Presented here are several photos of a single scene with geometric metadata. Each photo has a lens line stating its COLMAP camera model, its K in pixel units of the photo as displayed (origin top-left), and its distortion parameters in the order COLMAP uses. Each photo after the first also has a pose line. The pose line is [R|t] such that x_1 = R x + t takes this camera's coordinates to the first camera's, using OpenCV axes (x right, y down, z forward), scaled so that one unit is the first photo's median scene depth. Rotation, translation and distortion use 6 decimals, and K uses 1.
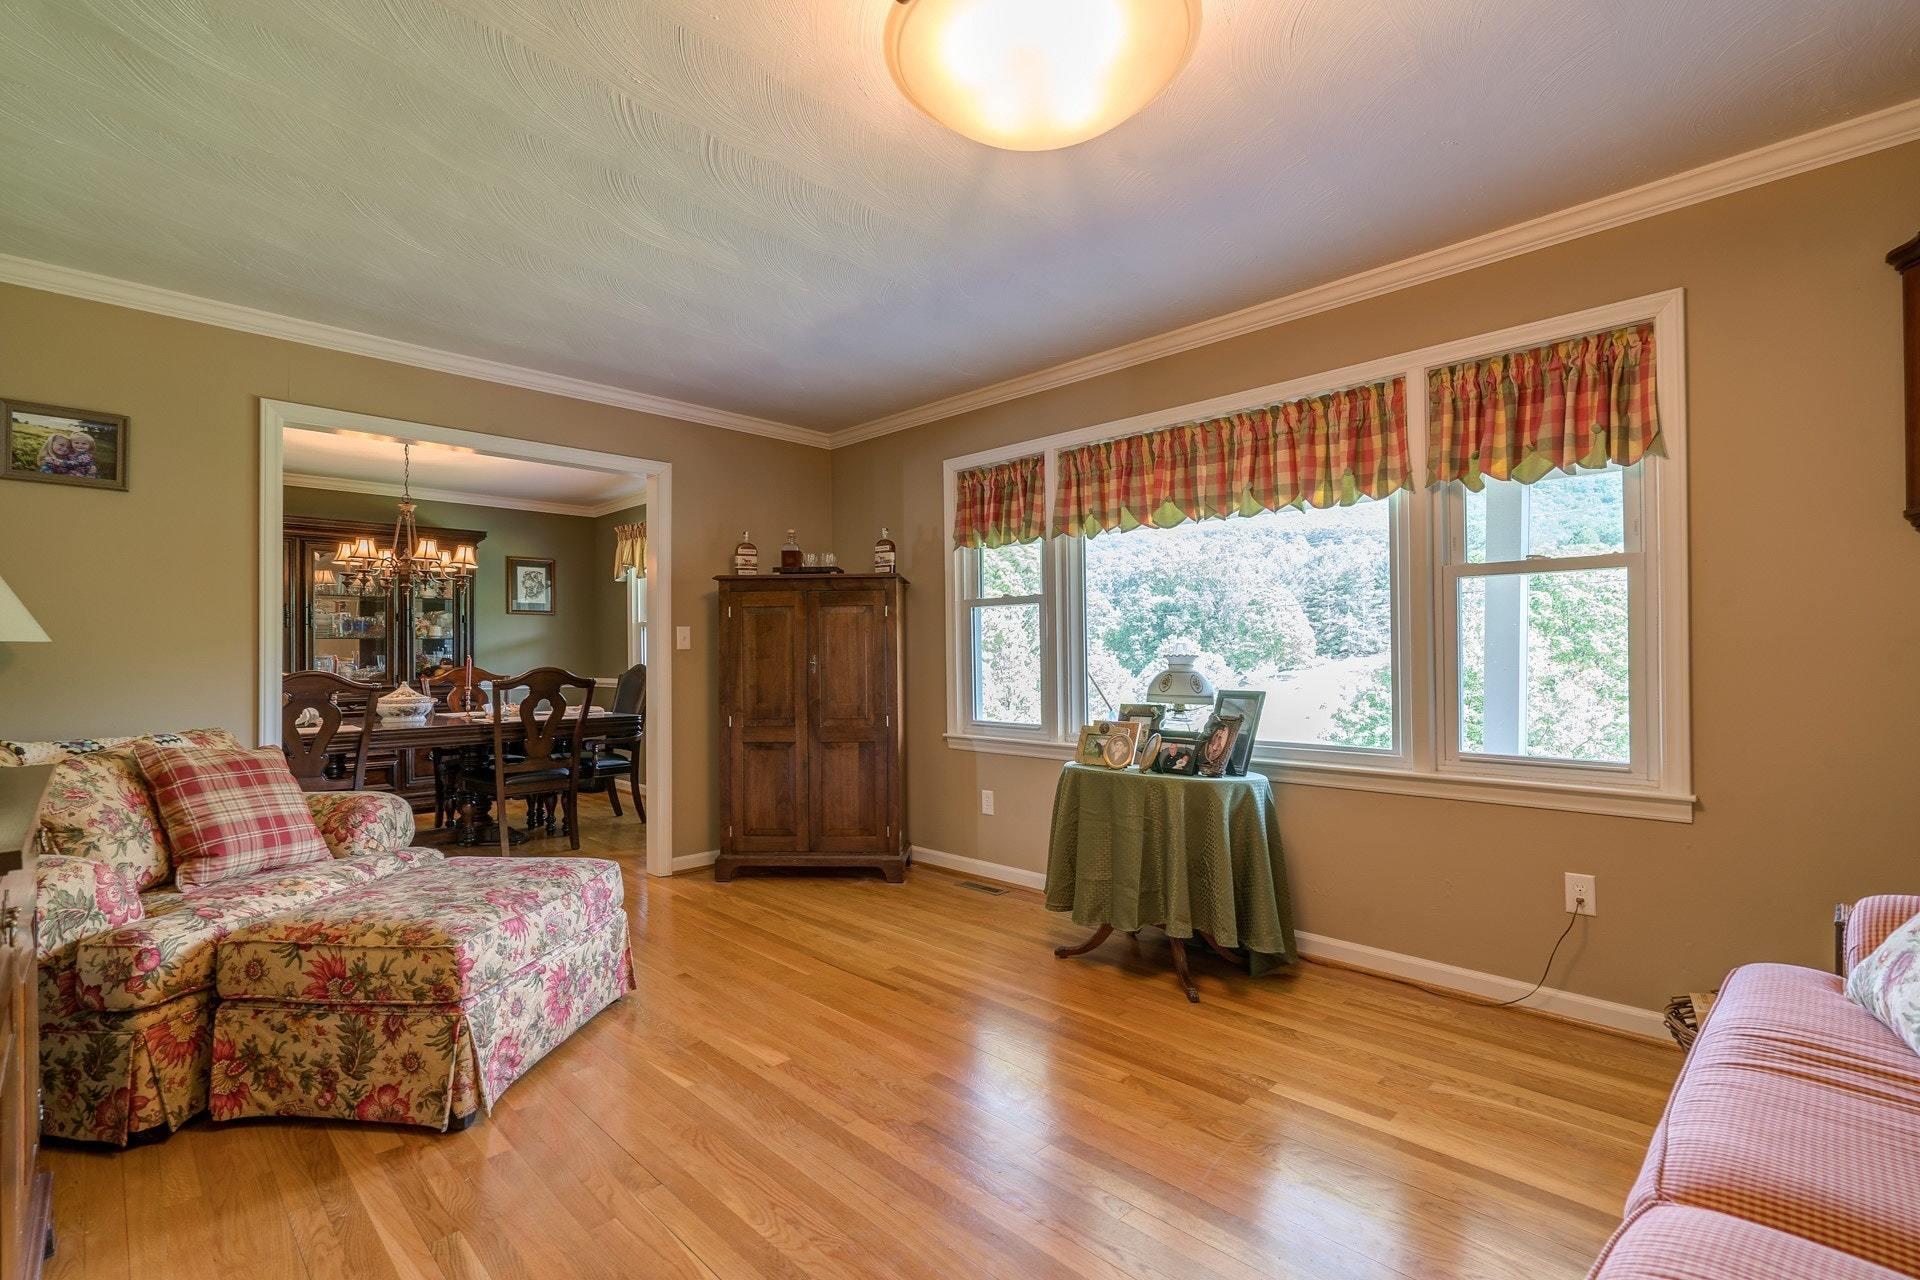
lens RADIAL K [[892.1, 0, 961.0], [0, 892.1, 645.8], [0, 0, 1]] dist [-0.000571, -0.000001]
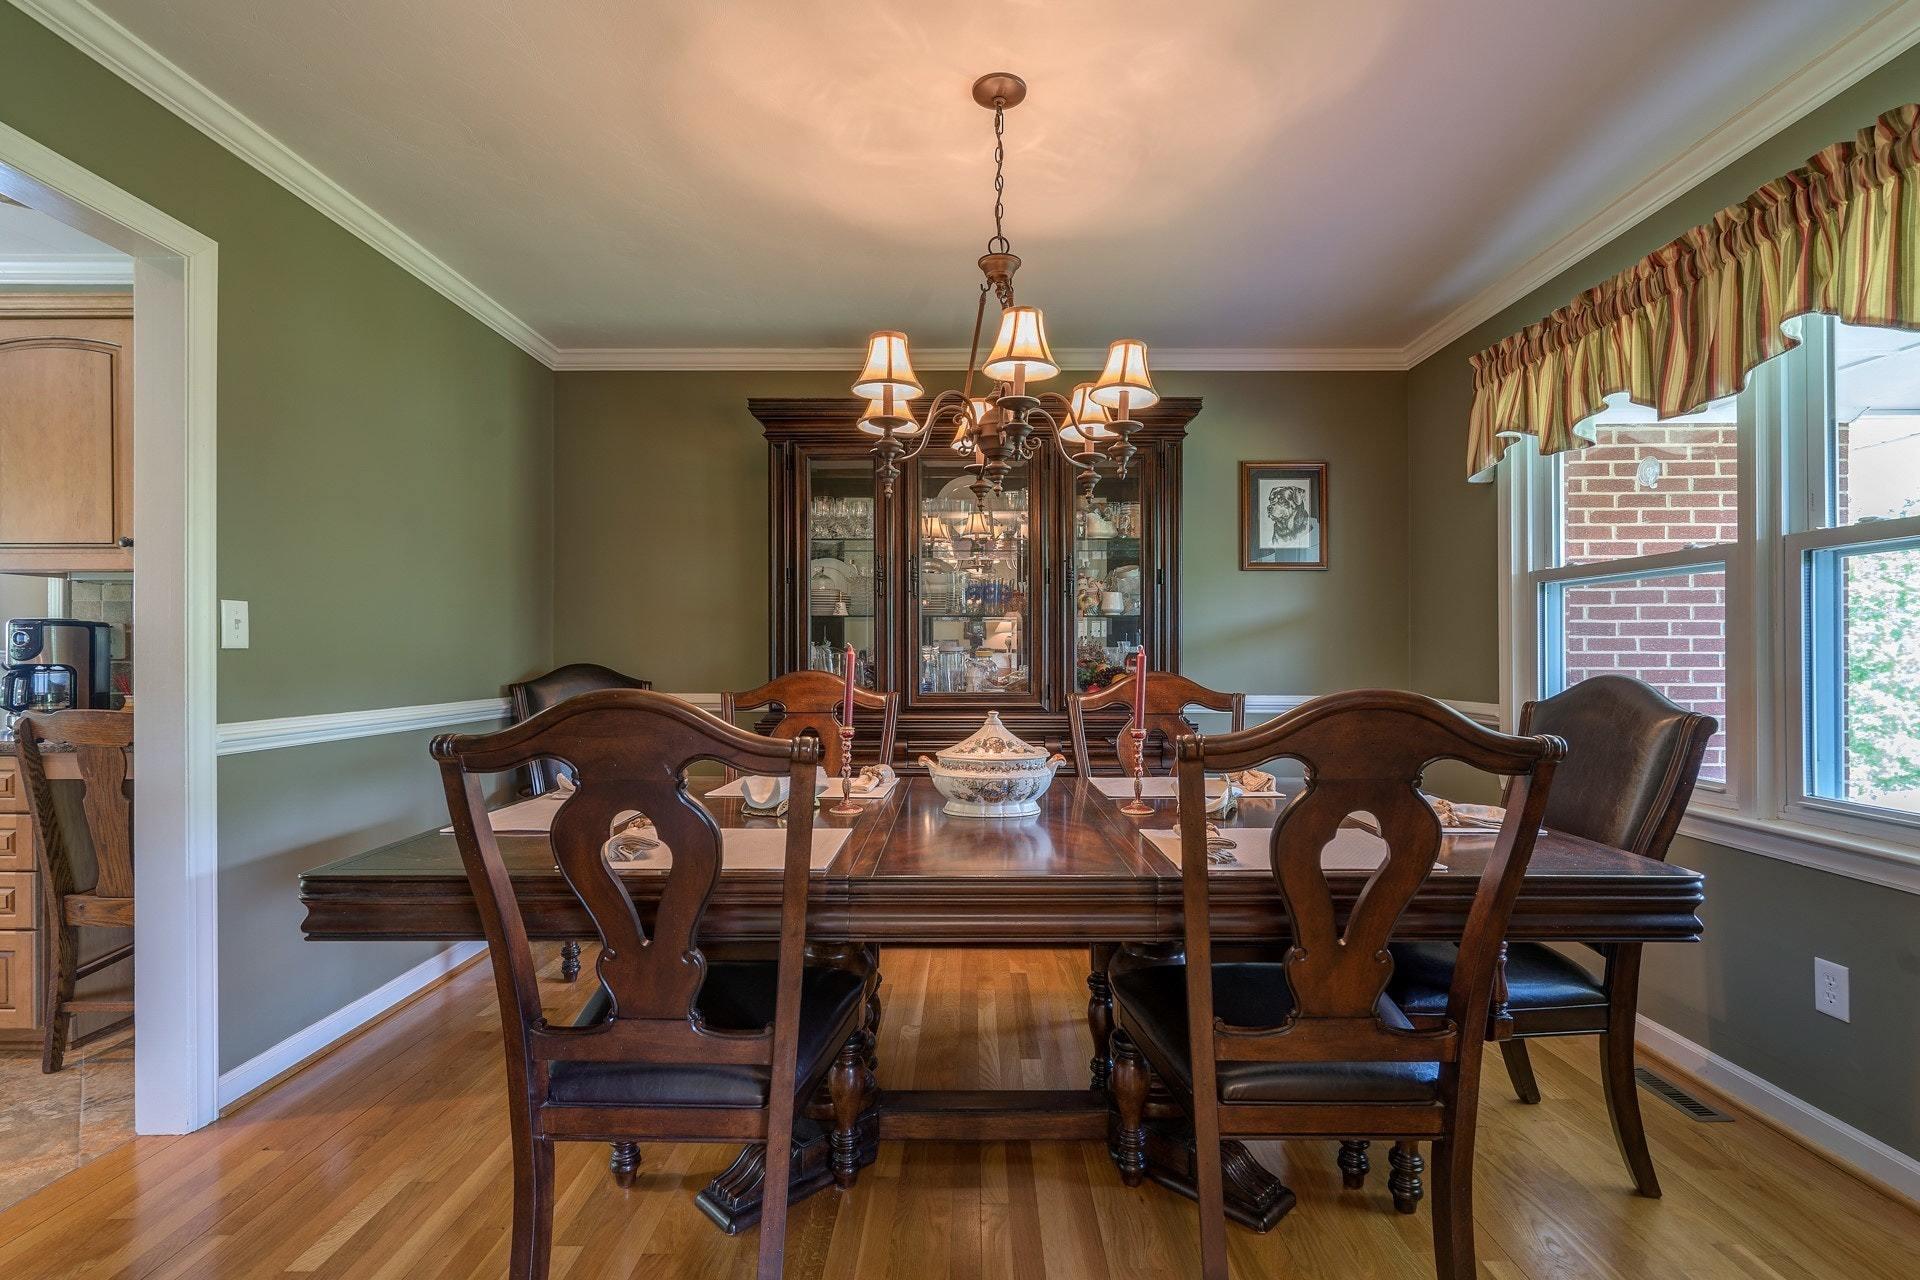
lens RADIAL K [[892.1, 0, 958.4], [0, 892.1, 646.4], [0, 0, 1]] dist [-0.000571, -0.000001]
pose [[0.708231, 0.001465, -0.705979, -0.296265], [0.001610, 0.999992, 0.003690, 0.007928], [0.705979, -0.003750, 0.708223, 0.591834]]
